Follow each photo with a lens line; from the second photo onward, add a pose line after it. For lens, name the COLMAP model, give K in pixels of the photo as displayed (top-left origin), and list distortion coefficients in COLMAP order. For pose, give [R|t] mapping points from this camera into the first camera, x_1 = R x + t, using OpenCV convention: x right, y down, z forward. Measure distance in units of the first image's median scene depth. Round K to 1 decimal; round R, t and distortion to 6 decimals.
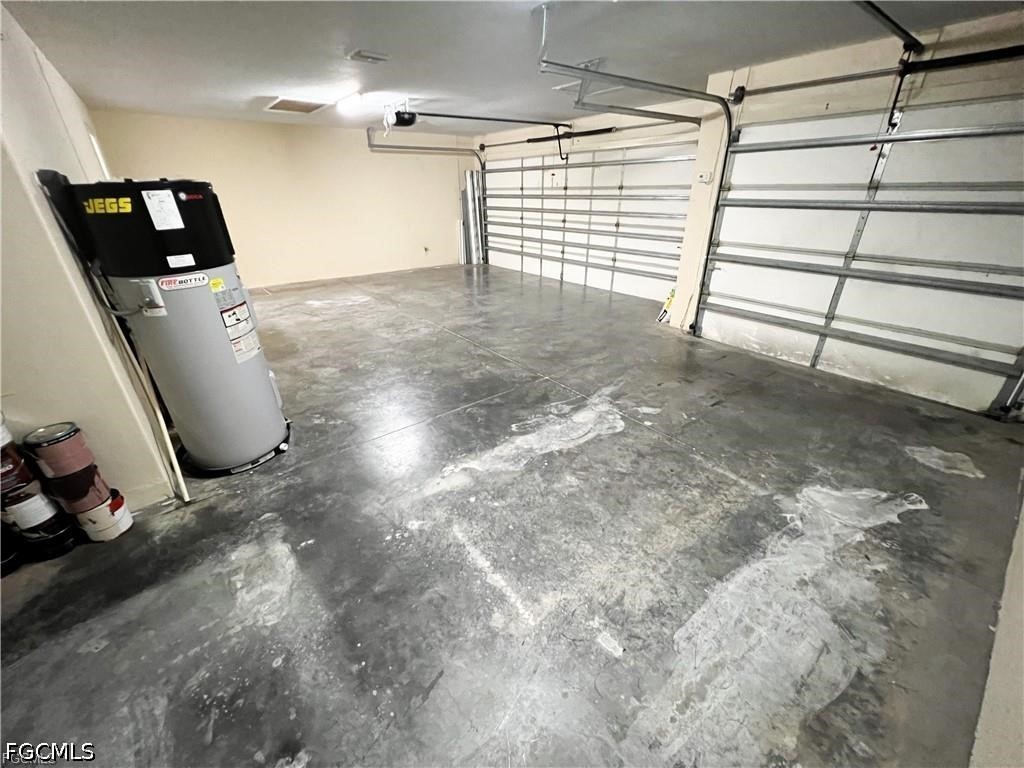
lens RADIAL K [[409.5, 0, 511.9], [0, 409.5, 380.3], [0, 0, 1]] dist [-0.001748, 0.000250]
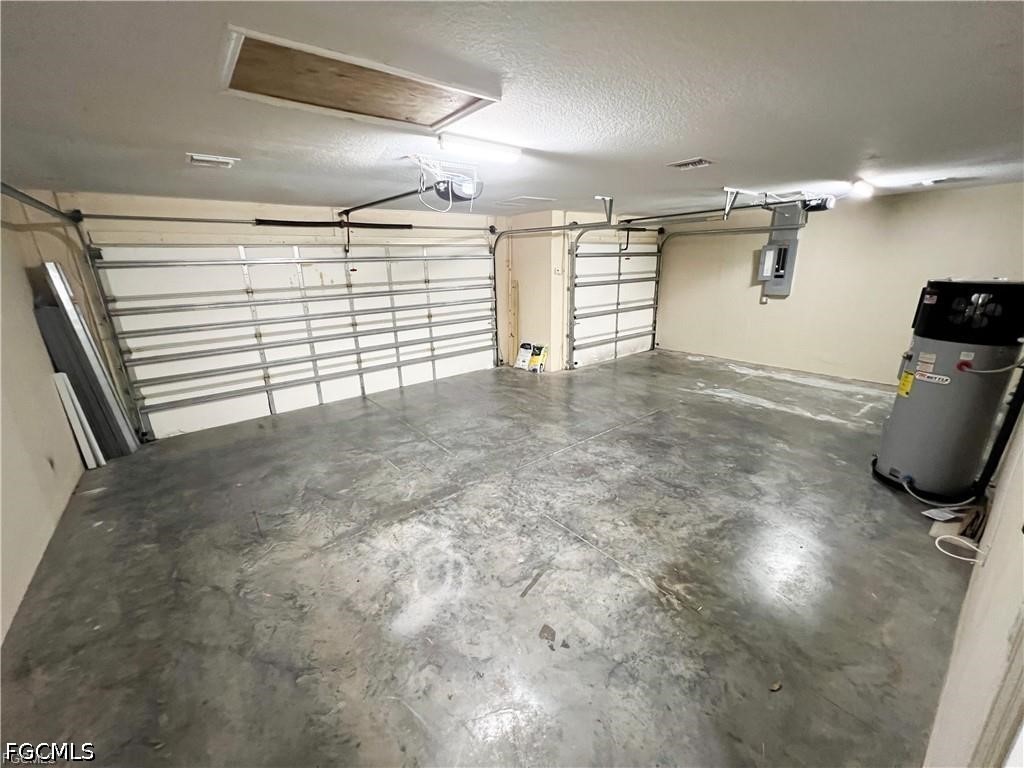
lens RADIAL K [[409.5, 0, 511.9], [0, 409.5, 380.3], [0, 0, 1]] dist [-0.001748, 0.000250]
pose [[-0.000227, -0.271000, 0.962579, -0.999856], [0.447873, 0.860612, 0.242398, -0.534192], [-0.894097, 0.431168, 0.121178, 1.033068]]
